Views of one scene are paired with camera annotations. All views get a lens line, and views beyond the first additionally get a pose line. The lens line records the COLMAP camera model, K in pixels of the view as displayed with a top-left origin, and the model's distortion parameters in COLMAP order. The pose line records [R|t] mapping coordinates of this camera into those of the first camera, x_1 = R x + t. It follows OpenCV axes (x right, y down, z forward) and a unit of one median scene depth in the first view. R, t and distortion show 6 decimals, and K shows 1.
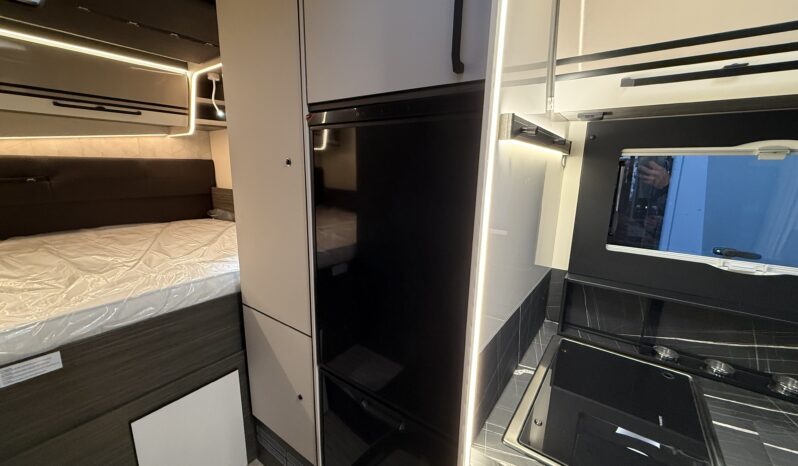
lens RADIAL K [[318.3, 0, 391.2], [0, 318.3, 233.2], [0, 0, 1]] dist [0.001206, 0.000090]
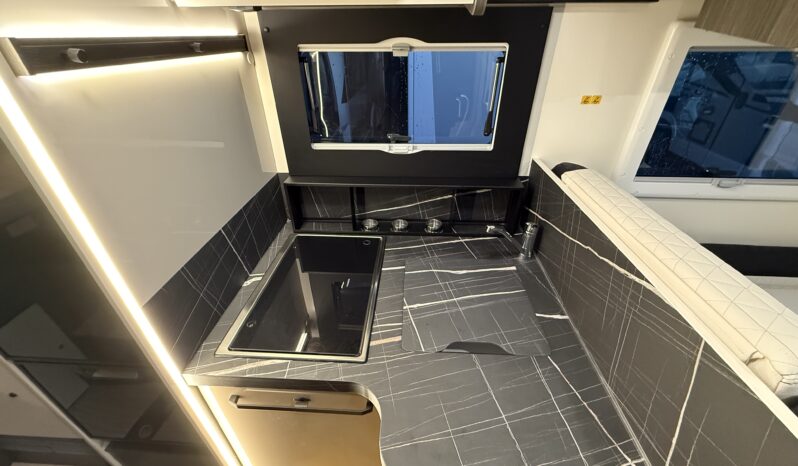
lens RADIAL K [[318.3, 0, 391.2], [0, 318.3, 233.2], [0, 0, 1]] dist [0.001206, 0.000090]
pose [[0.837771, -0.303496, 0.453905, 0.182410], [0.130123, 0.918316, 0.373849, -0.031122], [-0.530290, -0.254136, 0.808831, -0.048971]]
